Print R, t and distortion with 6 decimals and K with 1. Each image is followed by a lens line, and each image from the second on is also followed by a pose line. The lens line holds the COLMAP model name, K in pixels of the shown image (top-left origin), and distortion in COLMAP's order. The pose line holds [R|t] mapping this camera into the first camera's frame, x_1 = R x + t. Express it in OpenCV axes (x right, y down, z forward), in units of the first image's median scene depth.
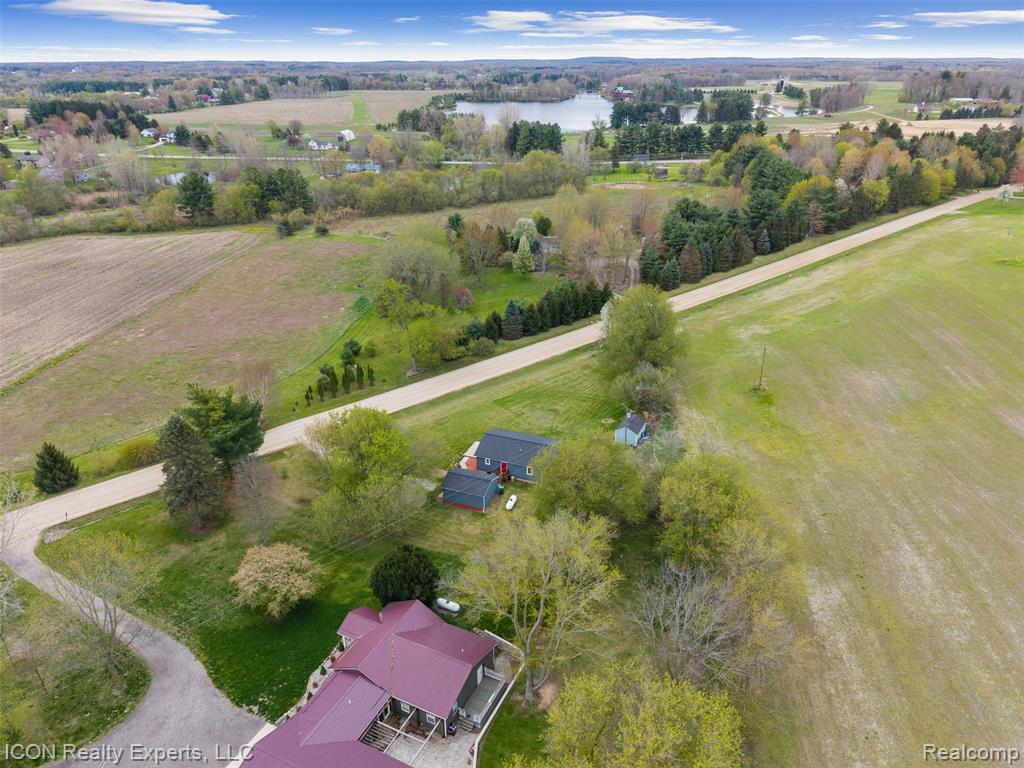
lens RADIAL K [[679.9, 0, 513.8], [0, 679.9, 395.6], [0, 0, 1]] dist [0.026906, -0.030284]
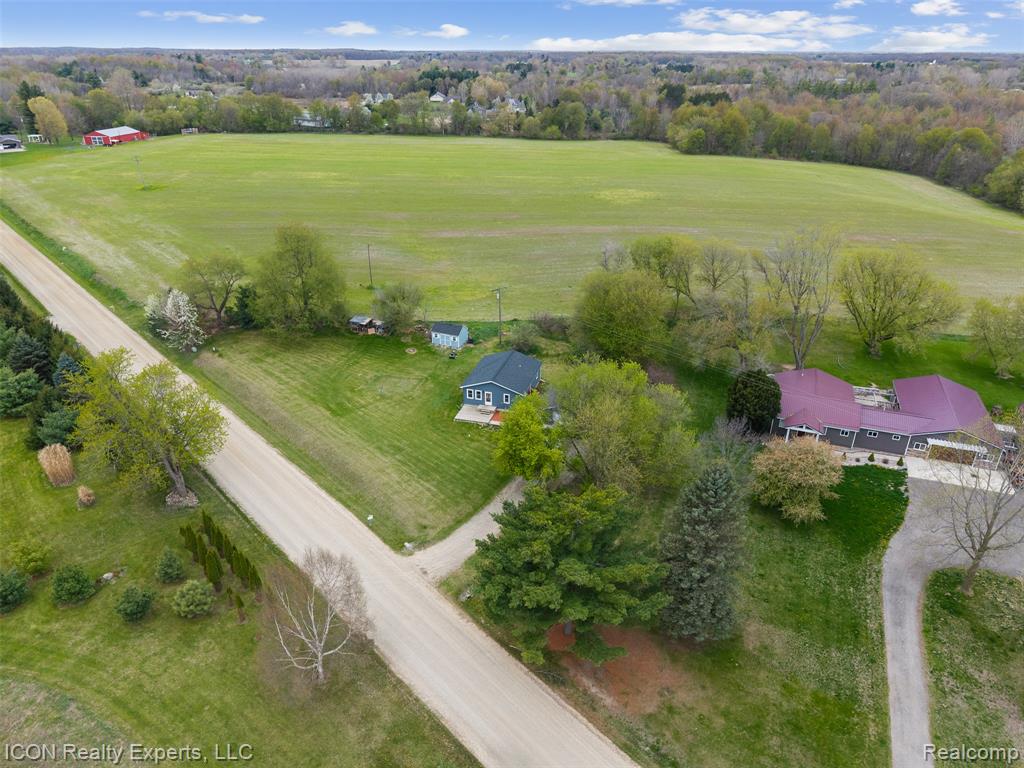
lens RADIAL K [[679.9, 0, 513.8], [0, 679.9, 395.6], [0, 0, 1]] dist [0.026906, -0.030284]
pose [[-0.095186, -0.446253, 0.889830, -0.766362], [0.433647, 0.786026, 0.440583, -0.275240], [-0.896041, 0.427809, 0.118698, 0.833919]]
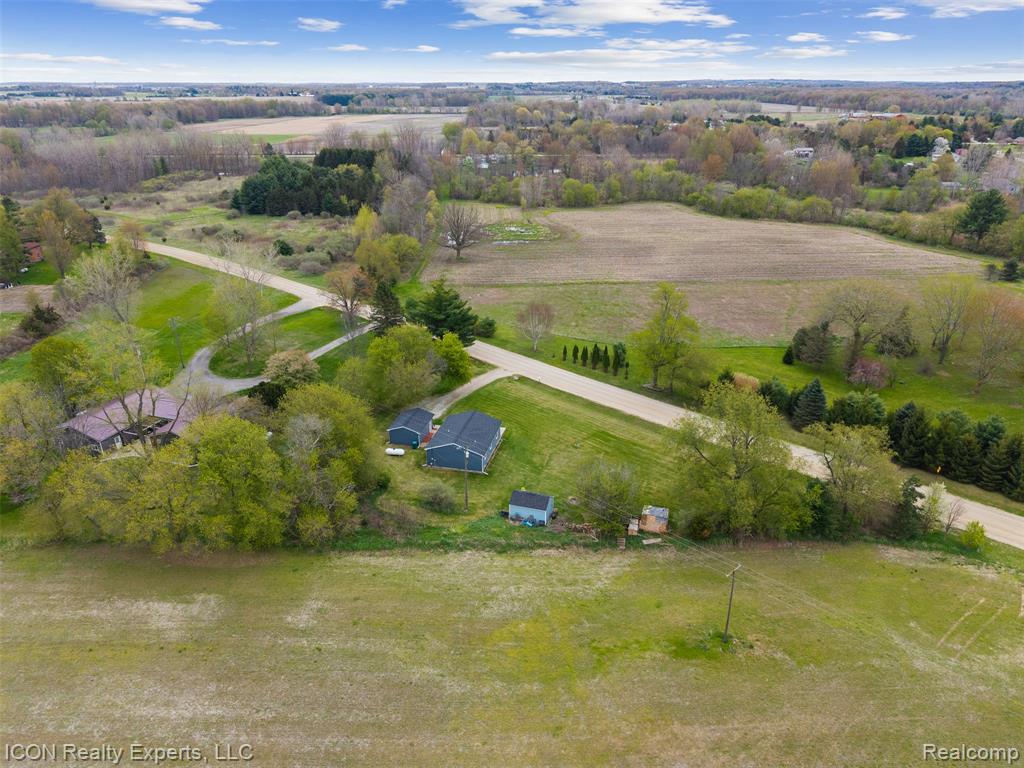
lens RADIAL K [[688.5, 0, 515.3], [0, 688.5, 381.8], [0, 0, 1]] dist [0.007245, -0.001236]
pose [[0.133120, 0.398183, -0.907595, 0.827545], [-0.436004, 0.845902, 0.307166, -0.303366], [0.890045, 0.354825, 0.286216, 0.705084]]
